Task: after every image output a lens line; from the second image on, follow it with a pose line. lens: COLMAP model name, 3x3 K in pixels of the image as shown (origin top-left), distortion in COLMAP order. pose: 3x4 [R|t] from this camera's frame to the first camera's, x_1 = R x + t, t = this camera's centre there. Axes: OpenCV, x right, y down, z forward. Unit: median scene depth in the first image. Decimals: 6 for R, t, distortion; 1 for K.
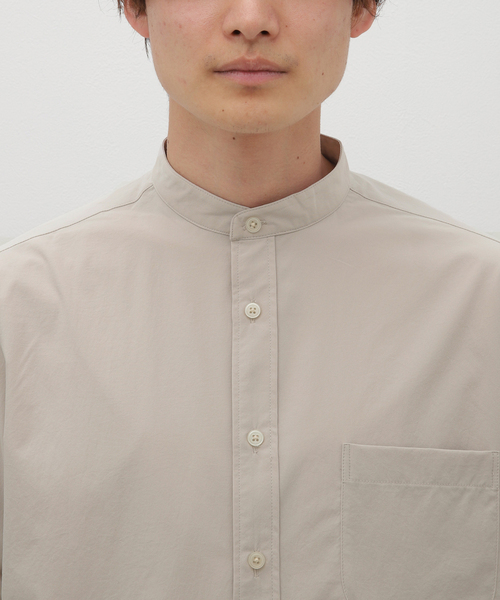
lens RADIAL K [[1713.8, 0, 250.0], [0, 1713.8, 300.0], [0, 0, 1]] dist [0.105503, 0.388580]
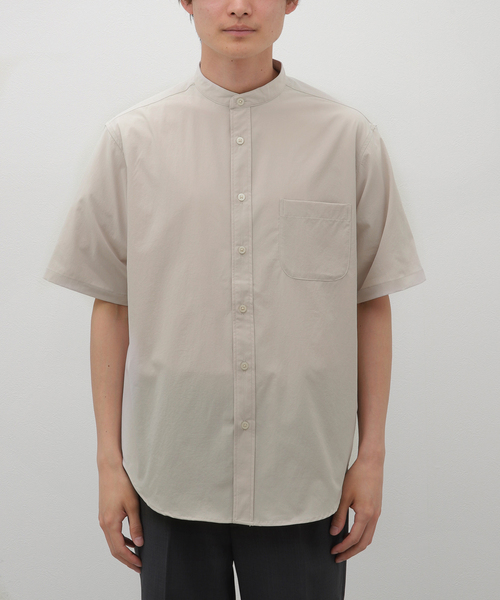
lens RADIAL K [[1713.8, 0, 250.0], [0, 1713.8, 300.0], [0, 0, 1]] dist [0.105503, 0.388580]
pose [[0.999999, -0.000698, 0.001236, 0.010959], [0.000605, 0.997304, 0.073378, 0.047648], [-0.001284, -0.073377, 0.997303, -1.197498]]
